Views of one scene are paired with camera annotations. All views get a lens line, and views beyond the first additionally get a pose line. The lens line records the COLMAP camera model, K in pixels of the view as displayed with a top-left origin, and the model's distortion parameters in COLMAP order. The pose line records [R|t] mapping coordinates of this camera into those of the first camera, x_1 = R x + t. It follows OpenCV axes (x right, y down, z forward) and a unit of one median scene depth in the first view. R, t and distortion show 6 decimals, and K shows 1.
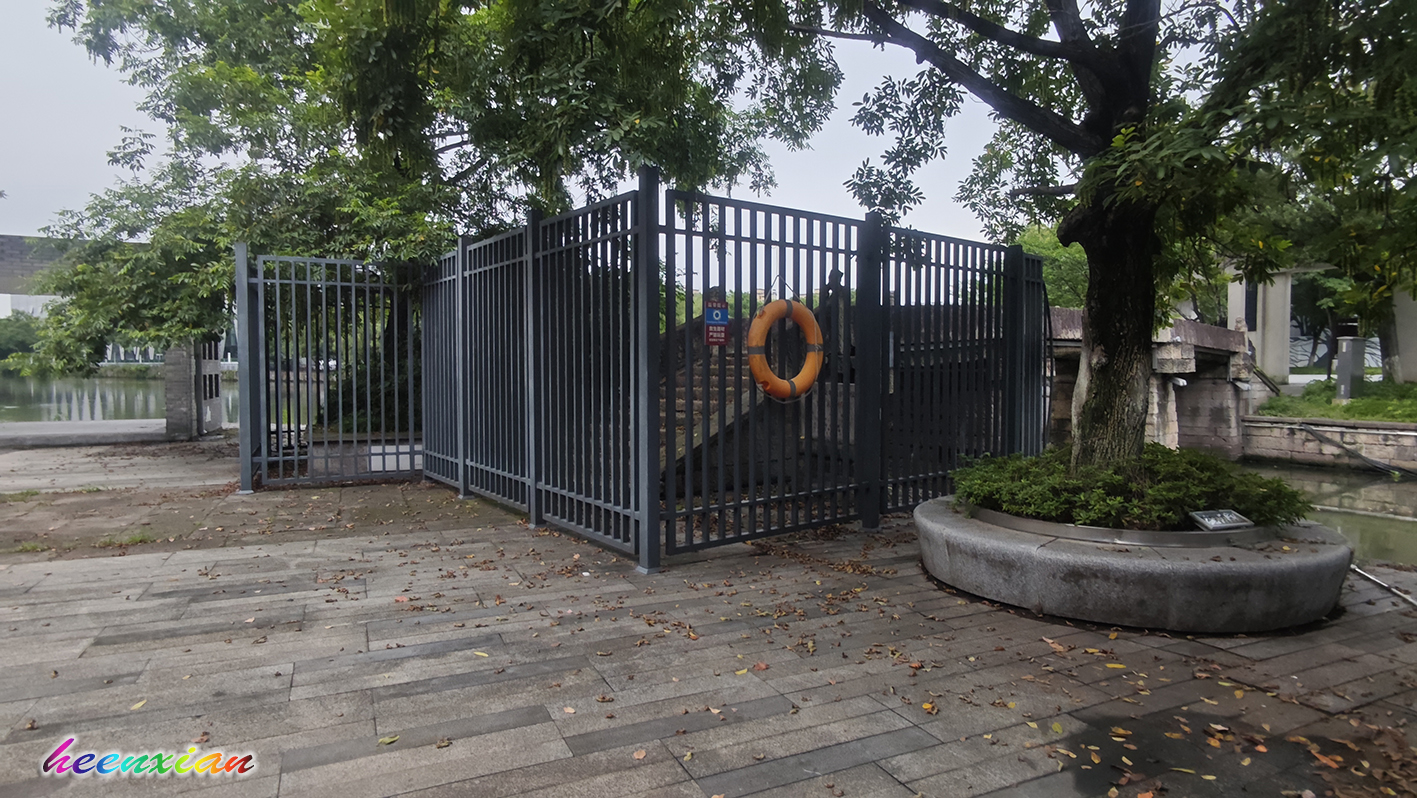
lens RADIAL K [[789.5, 0, 727.5], [0, 789.5, 395.9], [0, 0, 1]] dist [0.000883, 0.001145]
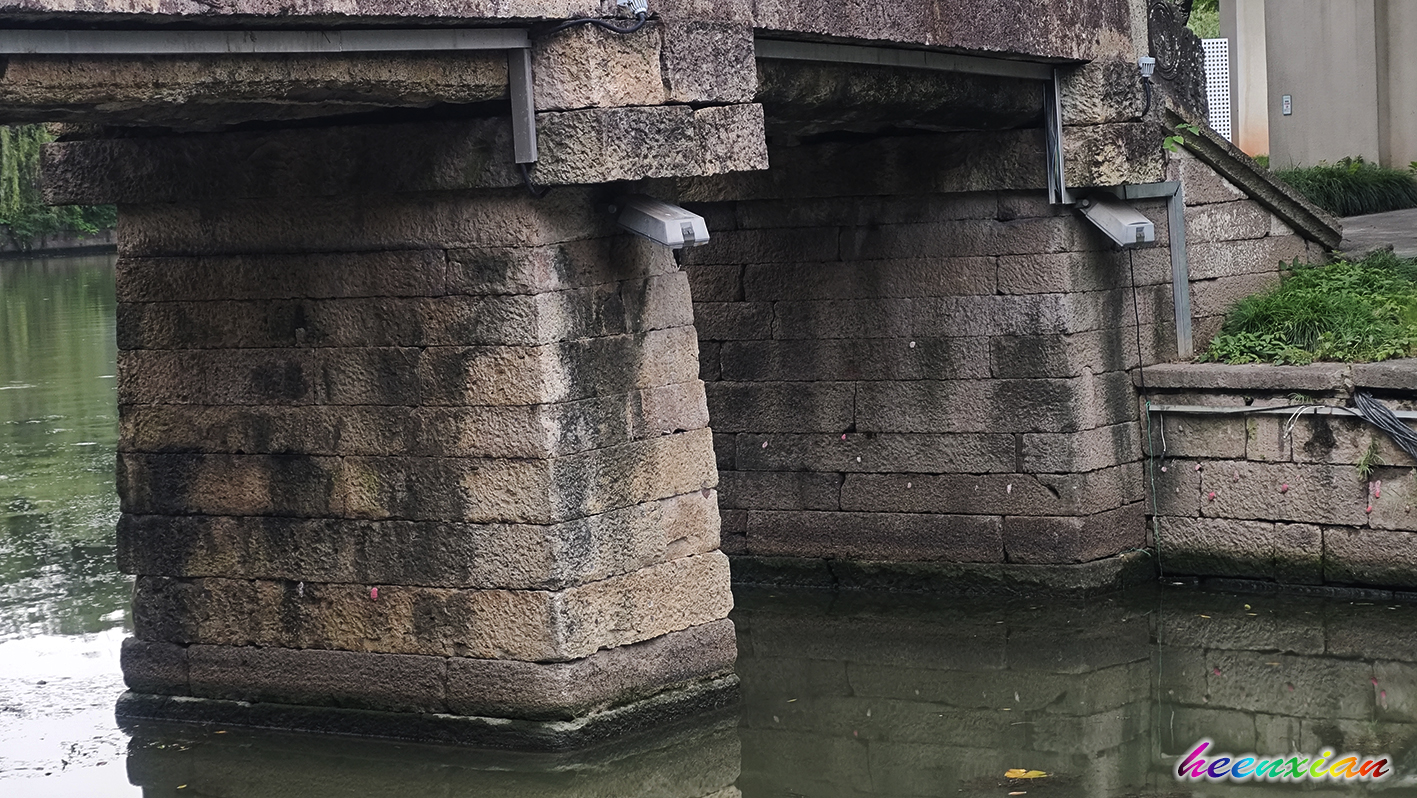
lens RADIAL K [[3267.6, 0, 708.5], [0, 3267.6, 399.0], [0, 0, 1]] dist [-0.029020, -0.221069]
pose [[0.959197, -0.061305, 0.276014, 0.311153], [0.053446, 0.997925, 0.035911, -0.003470], [-0.277643, -0.019693, 0.960483, 0.206988]]
